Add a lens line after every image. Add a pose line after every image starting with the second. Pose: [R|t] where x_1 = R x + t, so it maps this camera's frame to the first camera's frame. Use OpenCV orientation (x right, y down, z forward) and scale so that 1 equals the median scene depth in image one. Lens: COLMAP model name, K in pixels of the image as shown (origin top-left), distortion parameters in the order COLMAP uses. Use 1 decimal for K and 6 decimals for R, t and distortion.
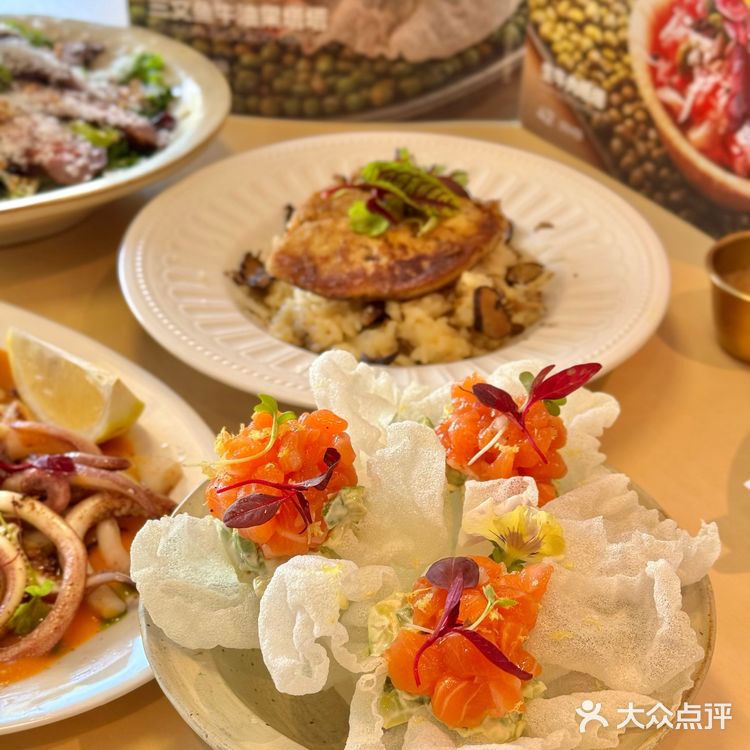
lens RADIAL K [[1397.0, 0, 375.0], [0, 1397.0, 375.0], [0, 0, 1]] dist [0.065902, 0.205475]
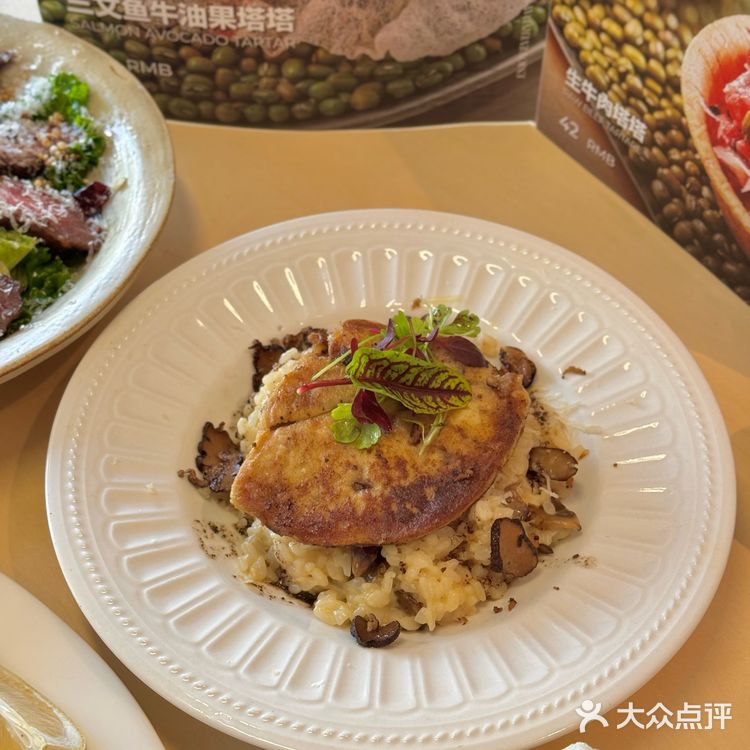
lens RADIAL K [[1397.0, 0, 375.0], [0, 1397.0, 375.0], [0, 0, 1]] dist [0.065902, 0.205475]
pose [[0.999656, -0.025562, 0.005851, 0.001650], [0.023156, 0.965188, 0.260530, -0.284753], [-0.012307, -0.260305, 0.965448, 0.202595]]
